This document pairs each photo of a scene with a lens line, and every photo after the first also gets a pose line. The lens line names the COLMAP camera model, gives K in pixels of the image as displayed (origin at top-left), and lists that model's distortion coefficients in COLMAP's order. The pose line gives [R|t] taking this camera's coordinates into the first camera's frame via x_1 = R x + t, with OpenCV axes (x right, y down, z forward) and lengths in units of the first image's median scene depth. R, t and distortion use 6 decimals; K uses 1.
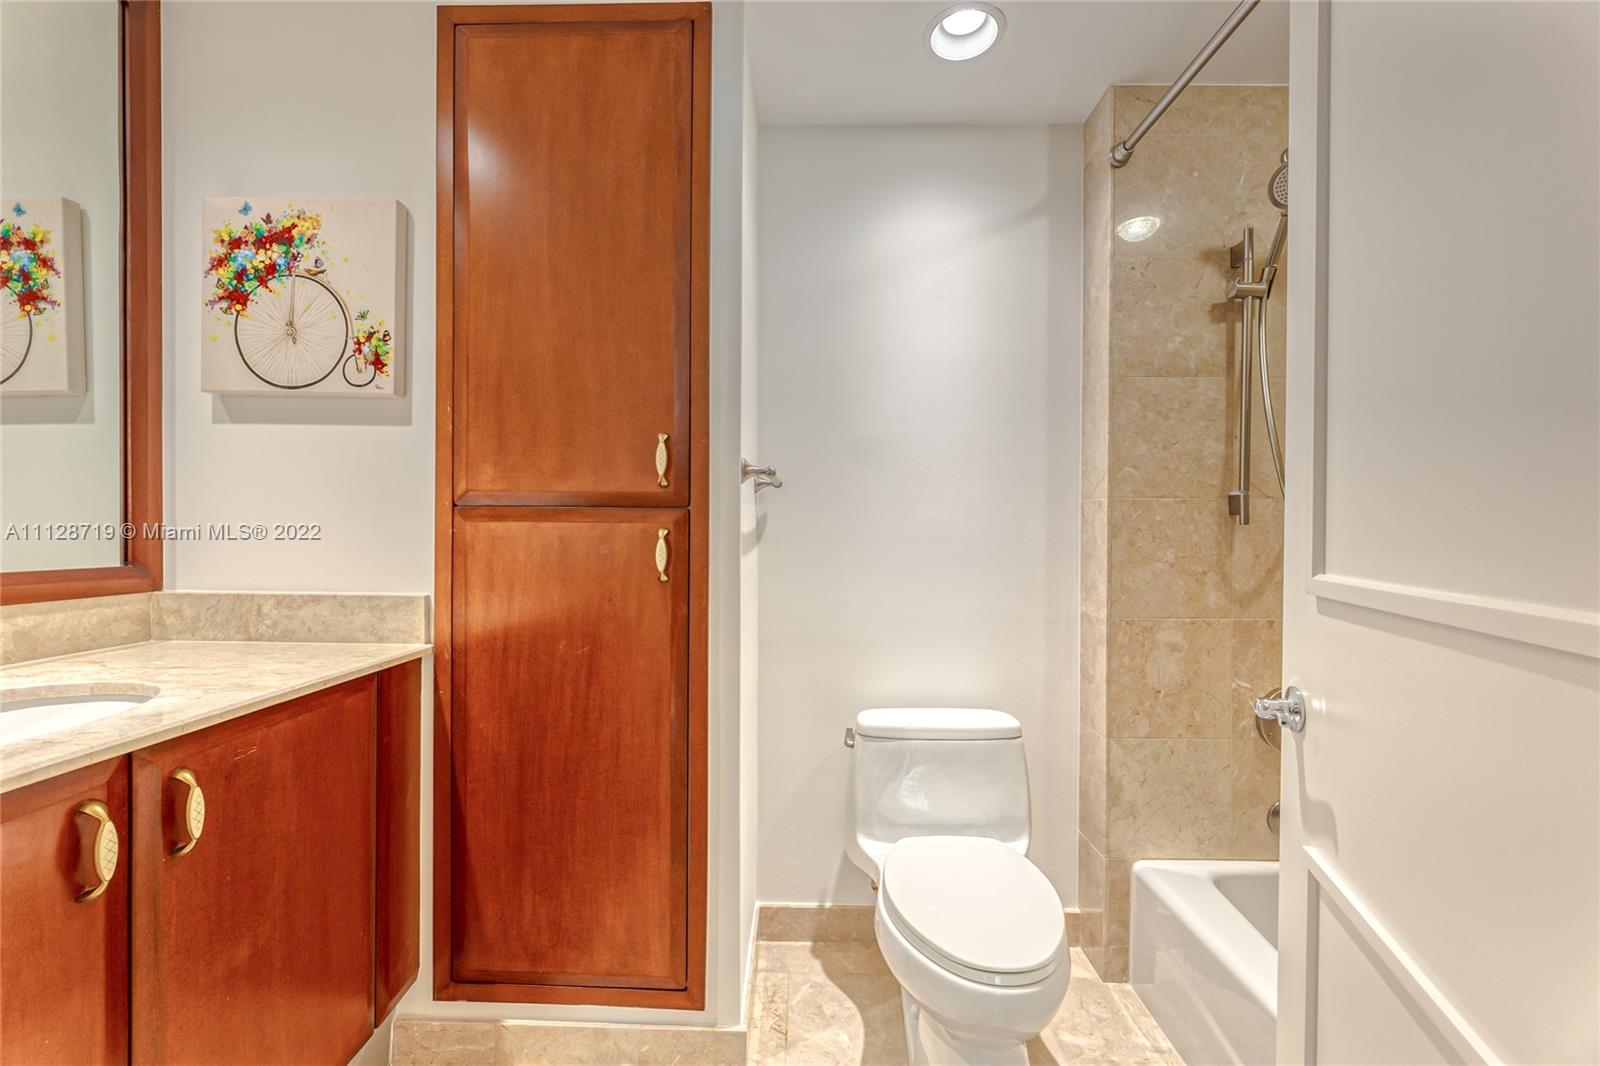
lens RADIAL K [[648.6, 0, 806.8], [0, 648.6, 532.3], [0, 0, 1]] dist [0.001713, -0.000820]
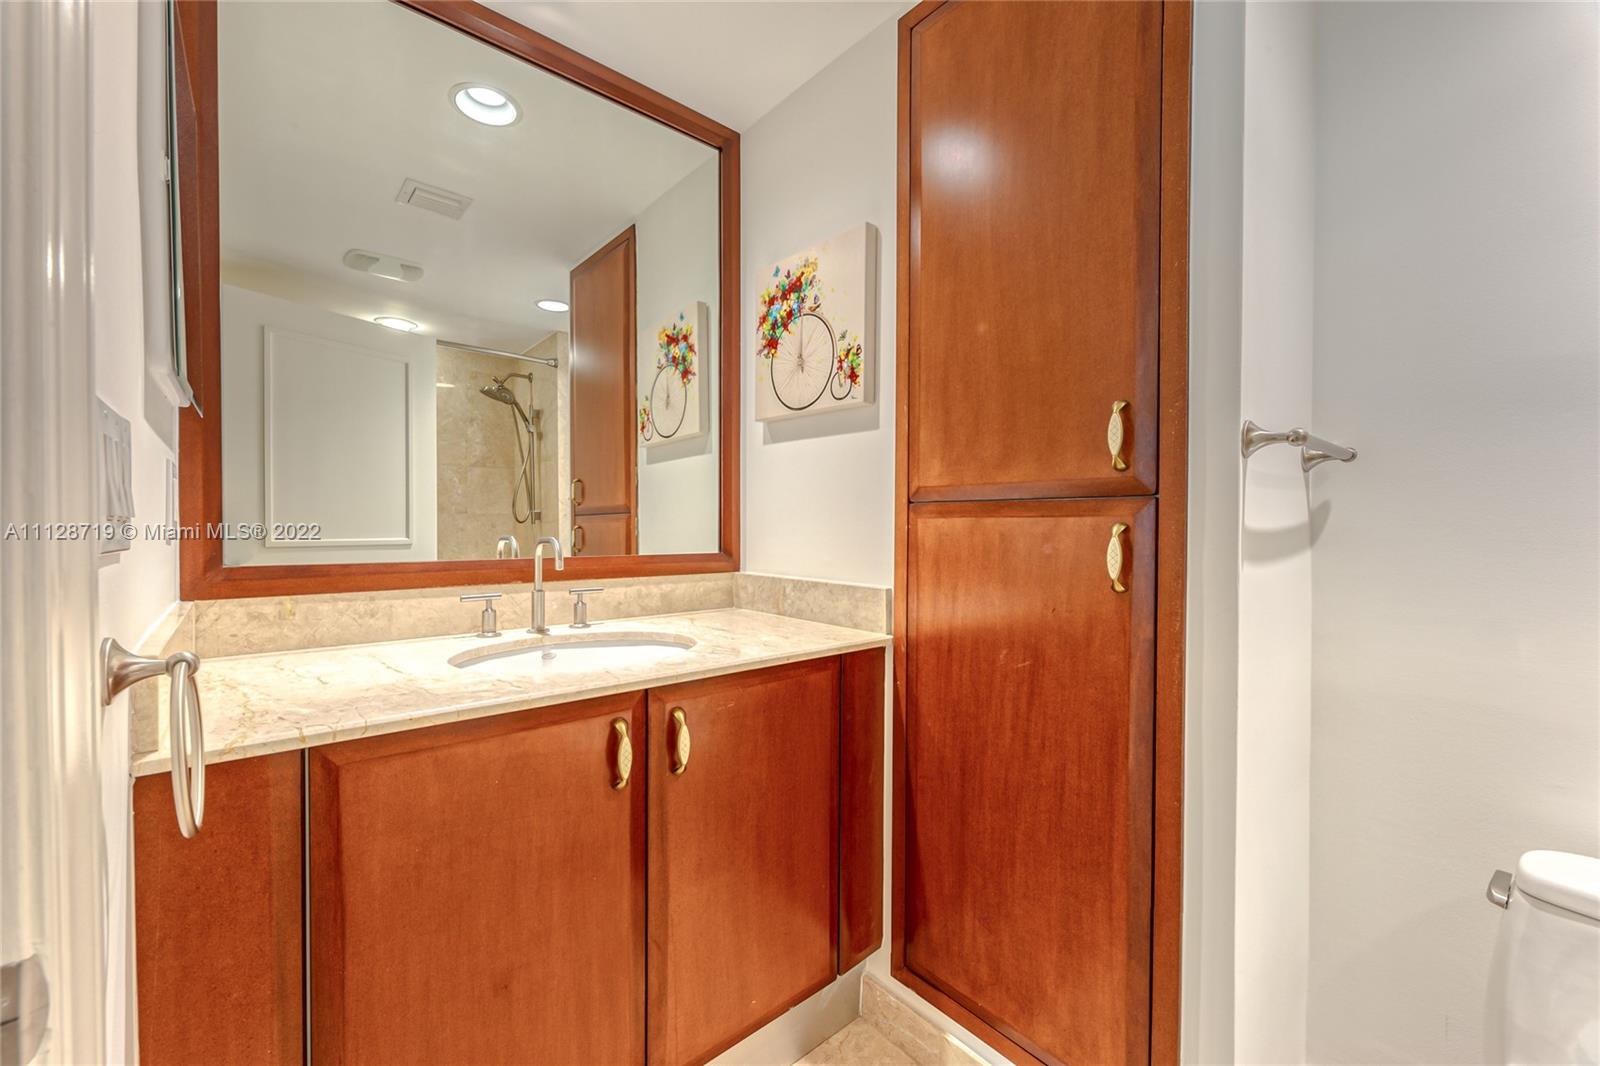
lens RADIAL K [[648.6, 0, 796.0], [0, 648.6, 533.5], [0, 0, 1]] dist [0.001713, -0.000820]
pose [[0.658792, 0.005657, -0.752304, 0.108189], [-0.002665, 0.999983, 0.005185, 0.002555], [0.752321, -0.001411, 0.658796, 0.196123]]
